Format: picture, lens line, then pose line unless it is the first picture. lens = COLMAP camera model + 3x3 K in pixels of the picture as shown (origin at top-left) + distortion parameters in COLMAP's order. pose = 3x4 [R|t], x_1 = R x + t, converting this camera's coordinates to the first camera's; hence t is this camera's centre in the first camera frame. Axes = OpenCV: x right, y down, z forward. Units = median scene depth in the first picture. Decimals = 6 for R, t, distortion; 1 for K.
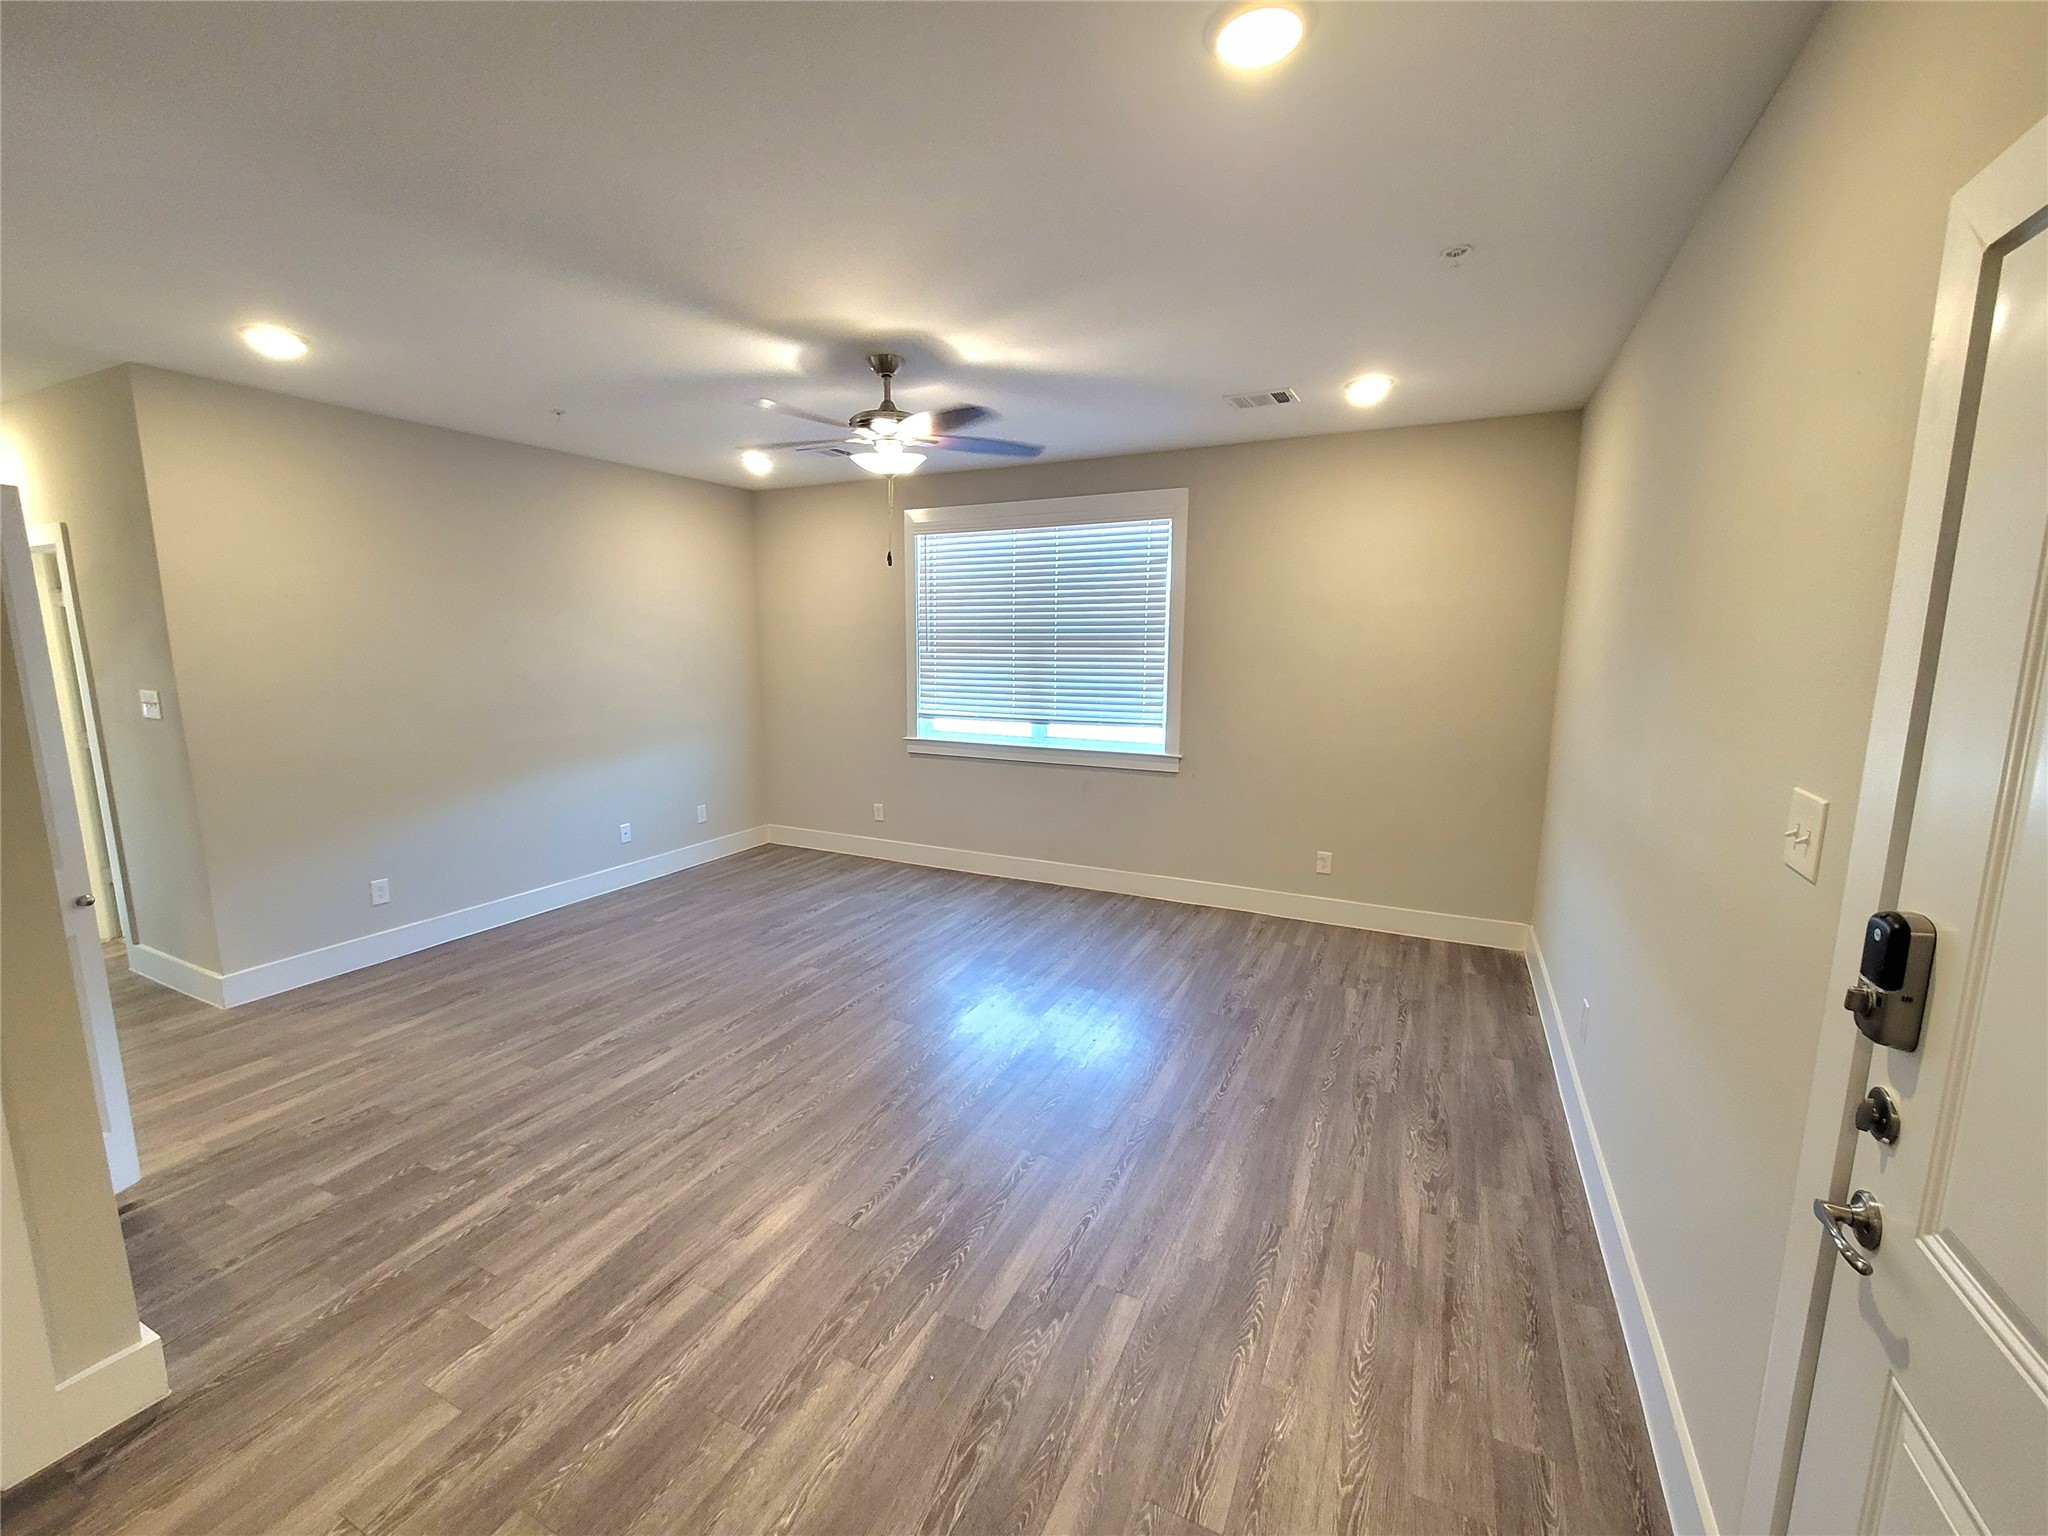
lens RADIAL K [[836.8, 0, 1018.0], [0, 836.8, 765.3], [0, 0, 1]] dist [0.000077, 0.001400]
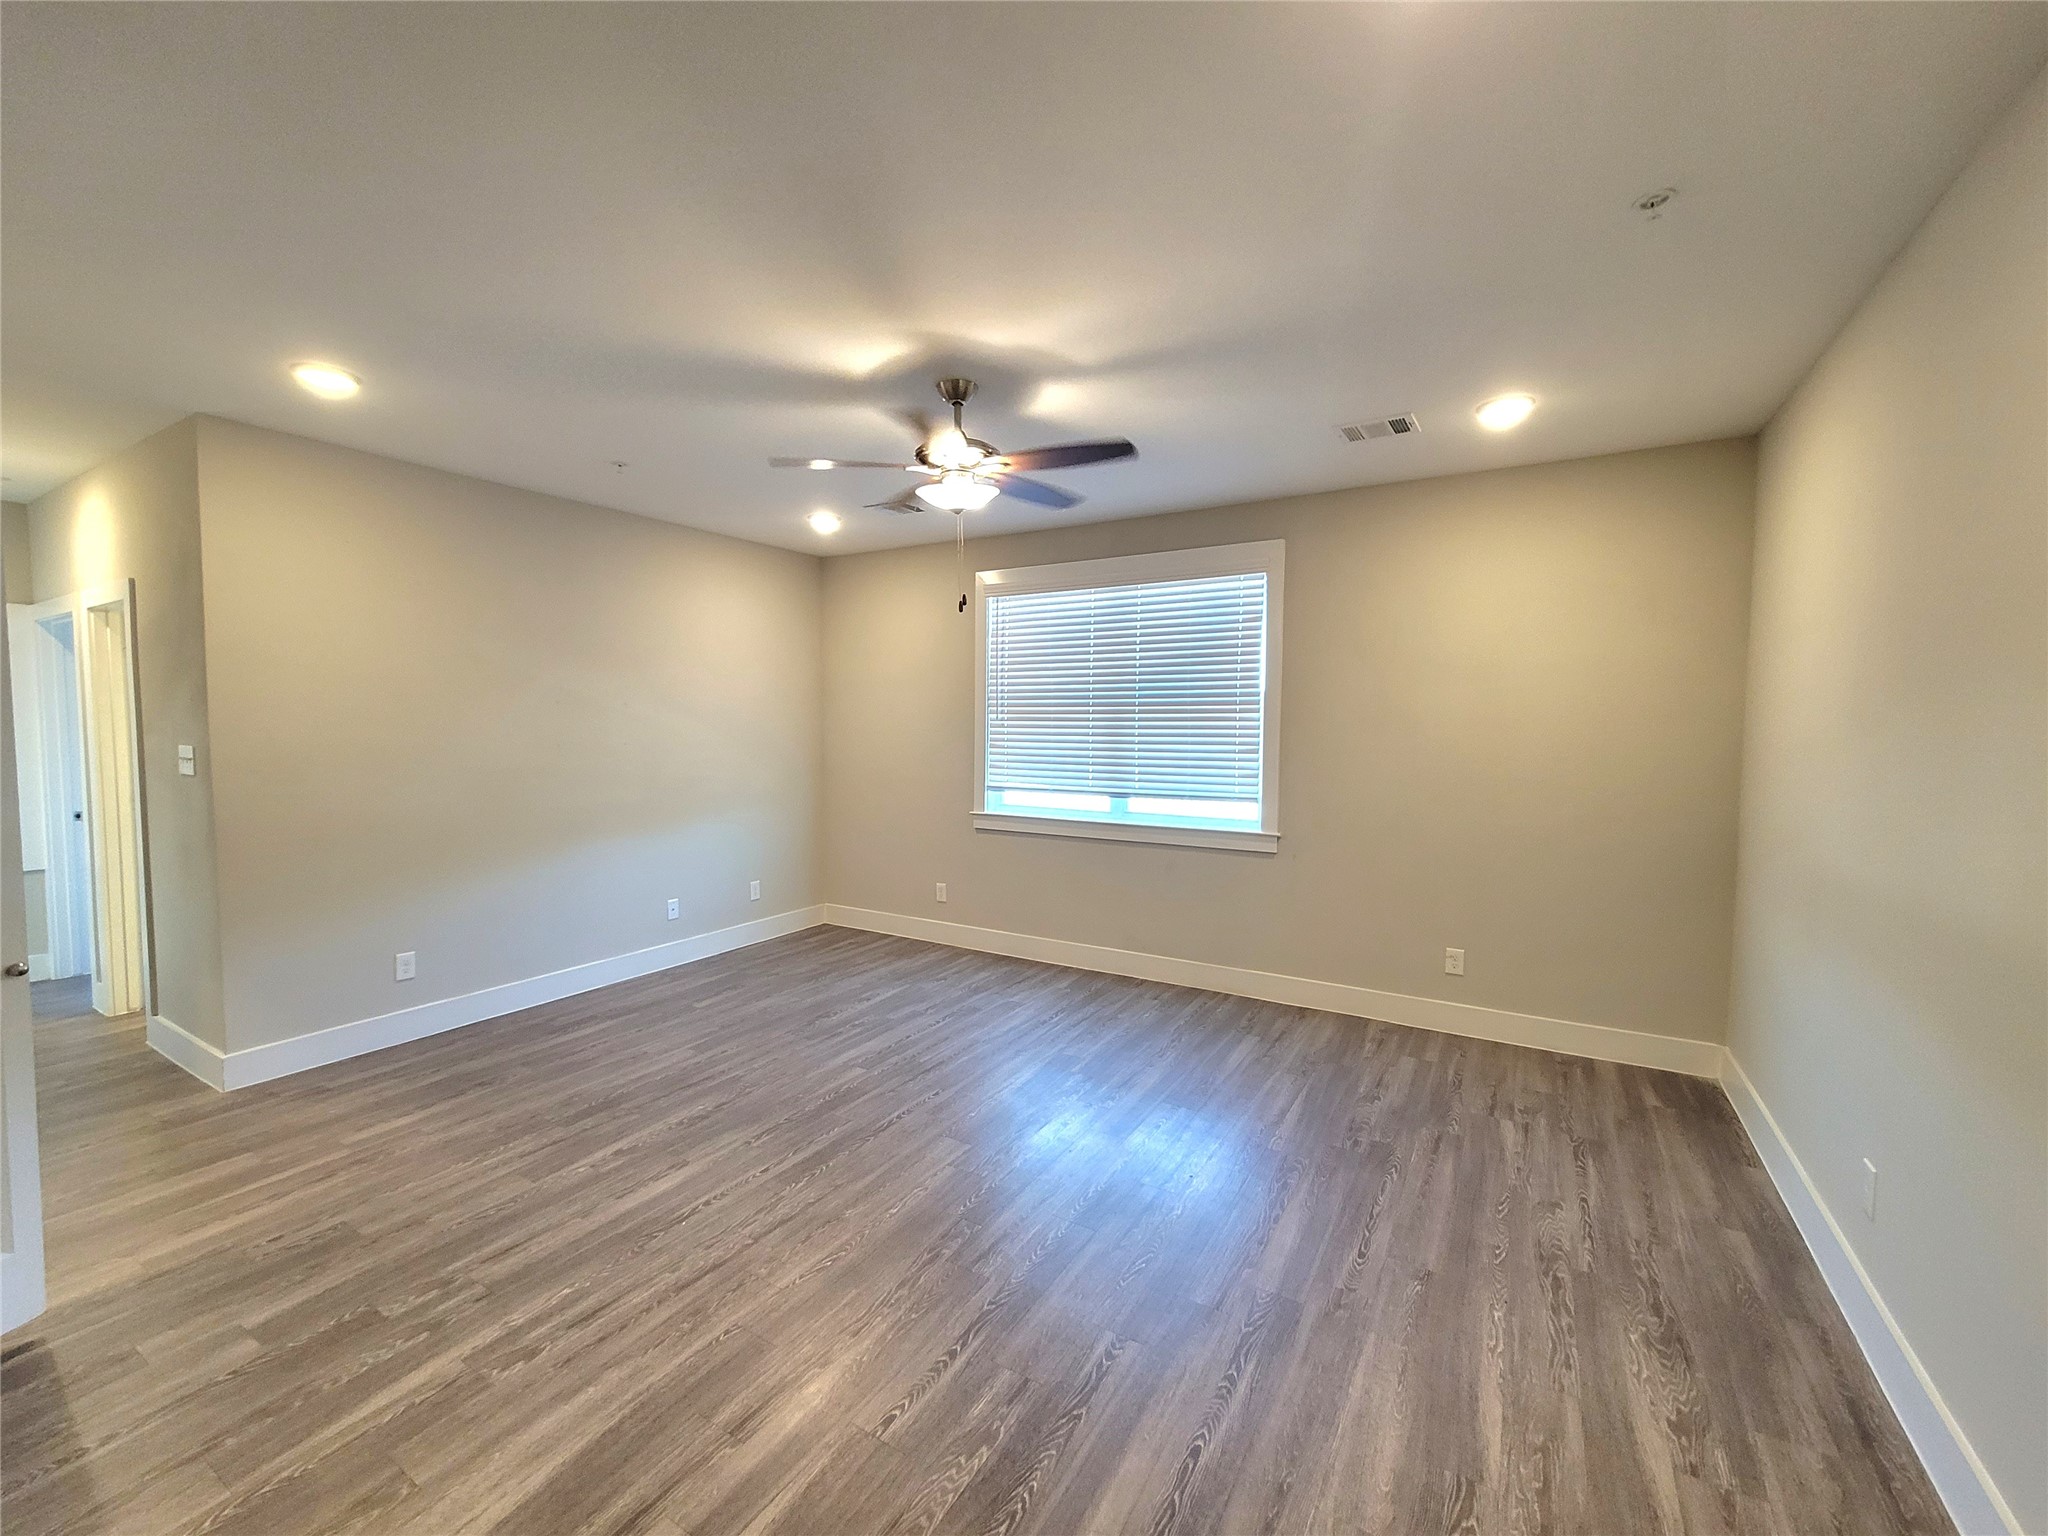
lens RADIAL K [[836.8, 0, 1021.0], [0, 836.8, 771.9], [0, 0, 1]] dist [0.000077, 0.001400]
pose [[0.996792, 0.009189, -0.079502, -0.011906], [-0.016664, 0.995445, -0.093869, 0.014808], [0.078278, 0.094893, 0.992405, 0.133071]]
